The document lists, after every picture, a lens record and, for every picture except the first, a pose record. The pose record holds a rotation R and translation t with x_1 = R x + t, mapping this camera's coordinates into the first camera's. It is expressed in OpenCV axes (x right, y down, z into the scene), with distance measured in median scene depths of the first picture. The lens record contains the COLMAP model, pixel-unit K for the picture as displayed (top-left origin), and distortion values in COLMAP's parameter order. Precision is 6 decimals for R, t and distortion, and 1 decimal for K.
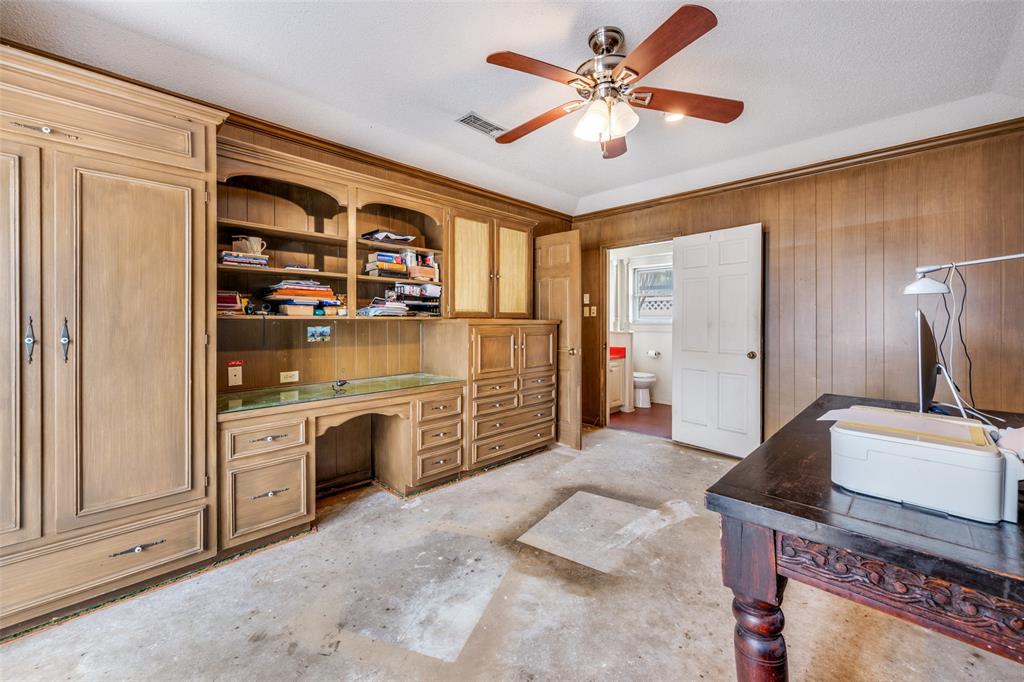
lens RADIAL K [[411.4, 0, 513.5], [0, 411.4, 326.9], [0, 0, 1]] dist [0.000466, 0.000012]
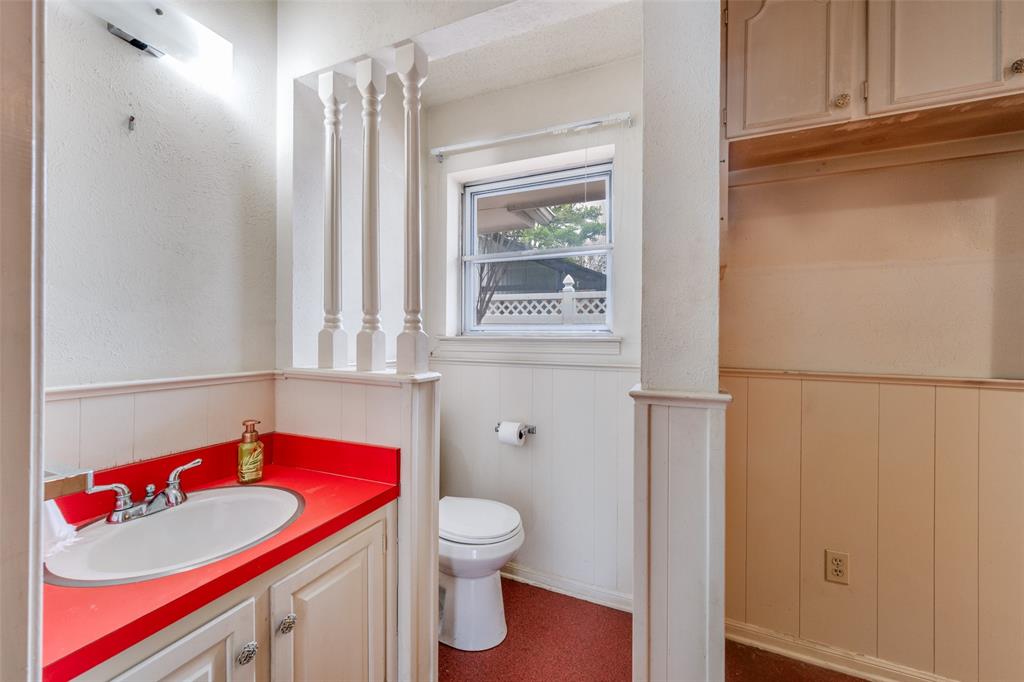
lens RADIAL K [[403.7, 0, 513.9], [0, 403.7, 336.1], [0, 0, 1]] dist [-0.000533, -0.000280]
pose [[0.938729, 0.008433, 0.344553, 0.229882], [-0.006857, 0.999960, -0.005794, -0.008453], [-0.344588, 0.003076, 0.938749, 0.701715]]
